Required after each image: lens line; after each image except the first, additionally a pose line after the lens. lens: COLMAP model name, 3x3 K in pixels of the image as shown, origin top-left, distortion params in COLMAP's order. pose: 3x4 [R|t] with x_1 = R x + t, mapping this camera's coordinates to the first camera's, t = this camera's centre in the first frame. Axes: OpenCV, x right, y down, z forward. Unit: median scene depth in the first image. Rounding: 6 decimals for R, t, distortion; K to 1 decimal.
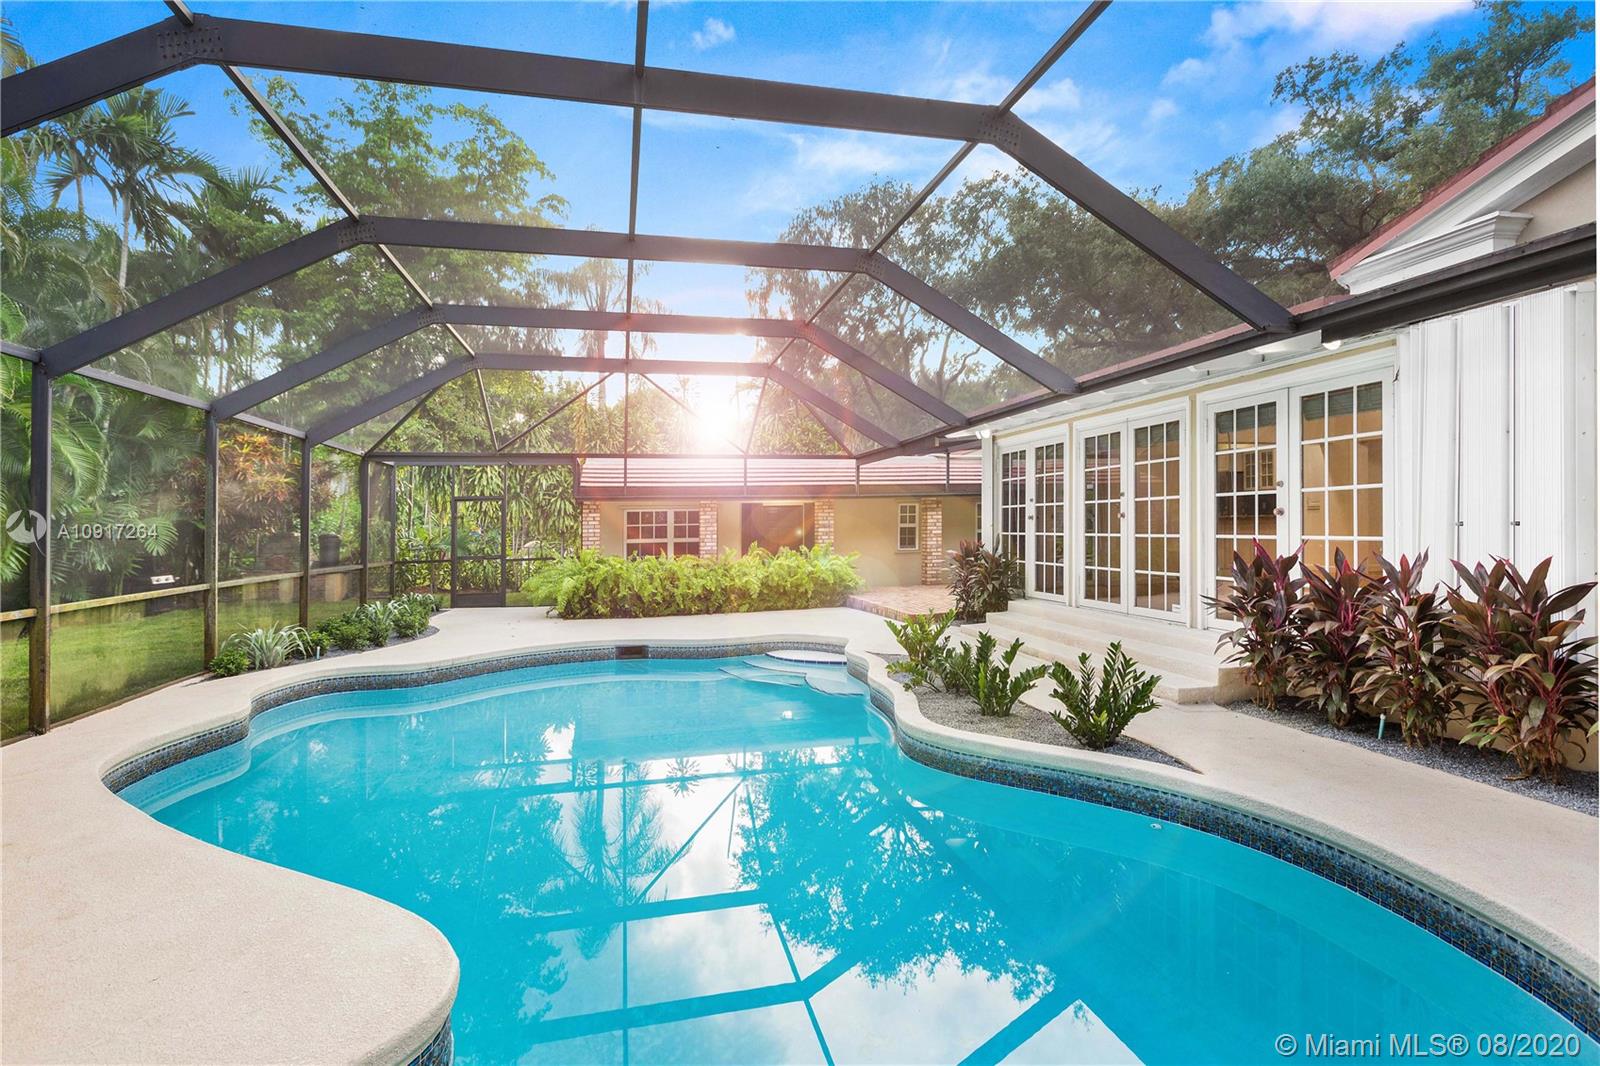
lens RADIAL K [[790.5, 0, 800.0], [0, 790.5, 533.0], [0, 0, 1]] dist [-0.000481, -0.000028]
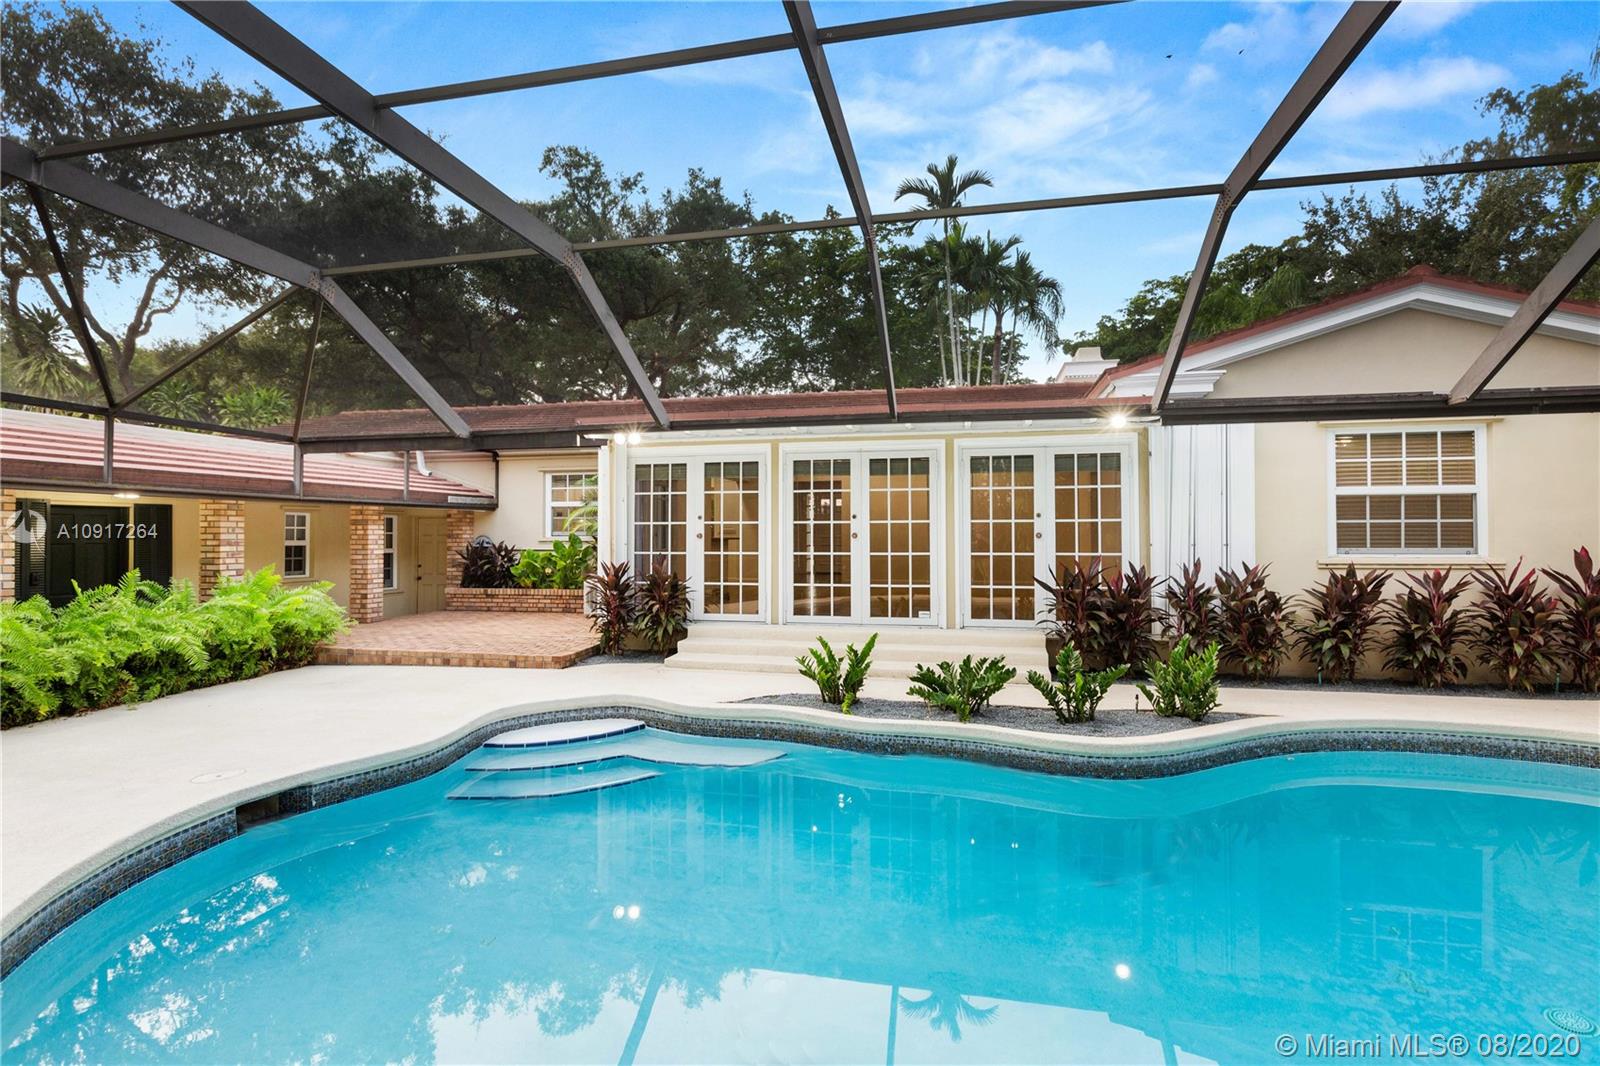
lens RADIAL K [[764.0, 0, 800.0], [0, 764.0, 533.0], [0, 0, 1]] dist [-0.001516, -0.000129]
pose [[0.433488, 0.019700, 0.900944, -0.585507], [0.004290, 0.999705, -0.023924, -0.000693], [-0.901149, 0.014236, 0.433276, 0.606172]]
